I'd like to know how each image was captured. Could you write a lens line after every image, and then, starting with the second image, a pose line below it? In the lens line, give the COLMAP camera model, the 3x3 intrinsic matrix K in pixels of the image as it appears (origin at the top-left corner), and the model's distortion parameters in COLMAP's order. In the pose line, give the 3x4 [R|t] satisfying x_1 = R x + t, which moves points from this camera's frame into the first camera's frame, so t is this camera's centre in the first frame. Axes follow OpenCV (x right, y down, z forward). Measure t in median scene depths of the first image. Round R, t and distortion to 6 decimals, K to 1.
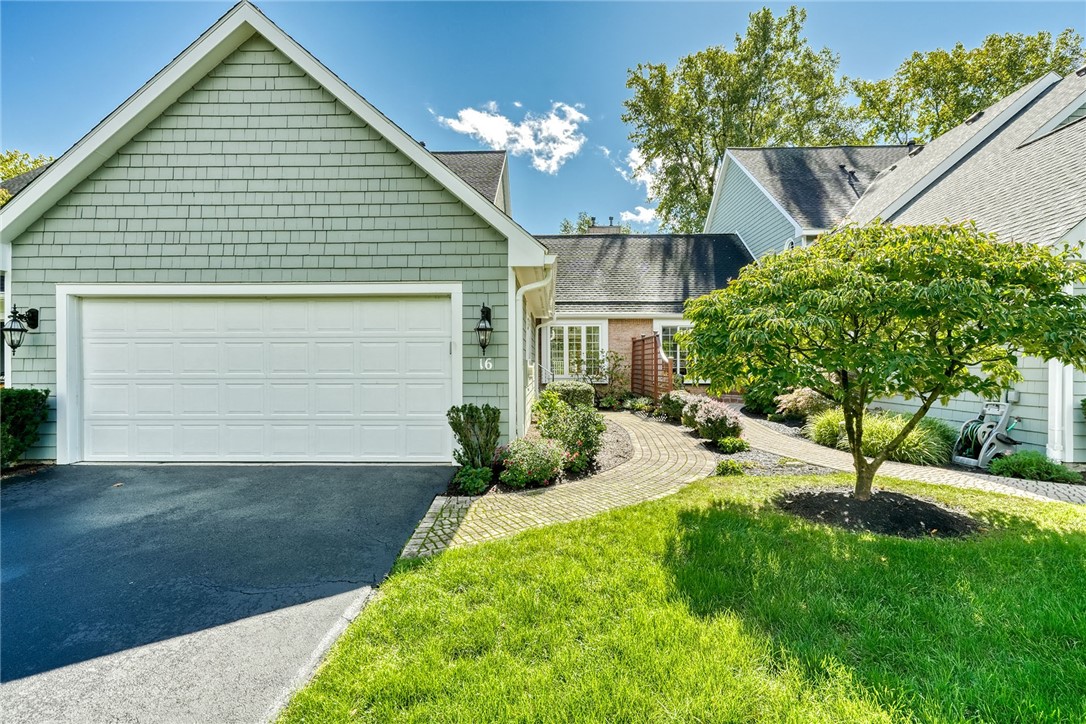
lens RADIAL K [[492.4, 0, 536.2], [0, 492.4, 358.9], [0, 0, 1]] dist [0.012809, -0.001206]
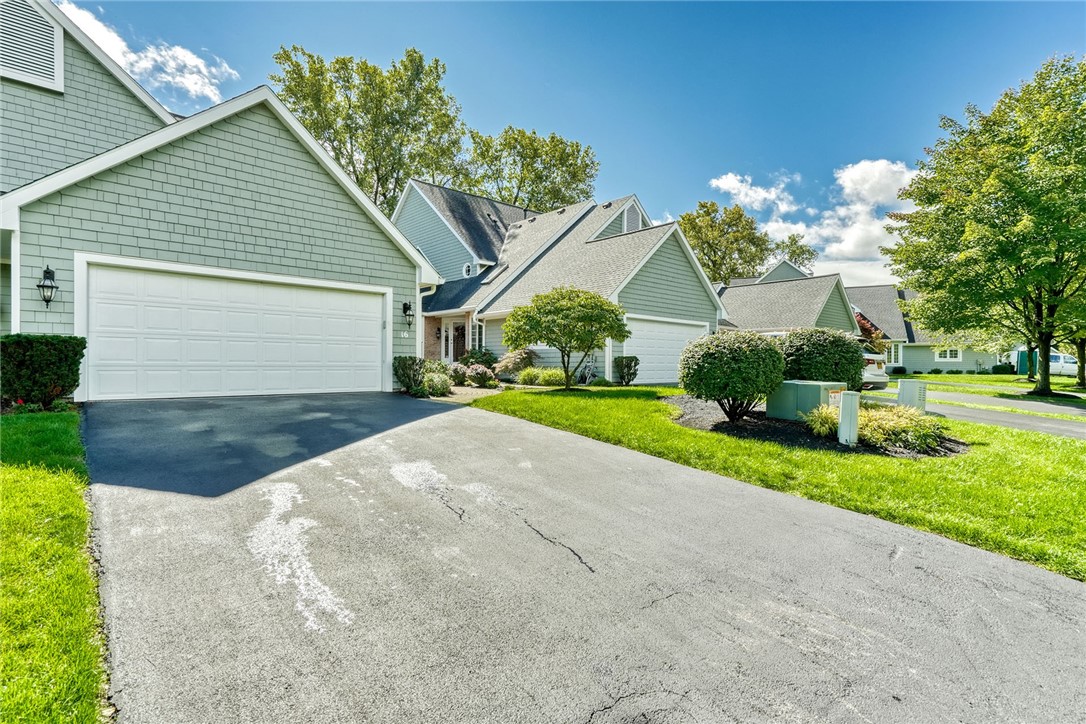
lens RADIAL K [[556.9, 0, 545.7], [0, 556.9, 367.5], [0, 0, 1]] dist [0.007705, 0.000873]
pose [[0.716754, 0.008238, 0.697278, -1.115377], [-0.018086, 0.999813, 0.006780, 0.104133], [-0.697092, -0.017470, 0.716769, -0.791303]]
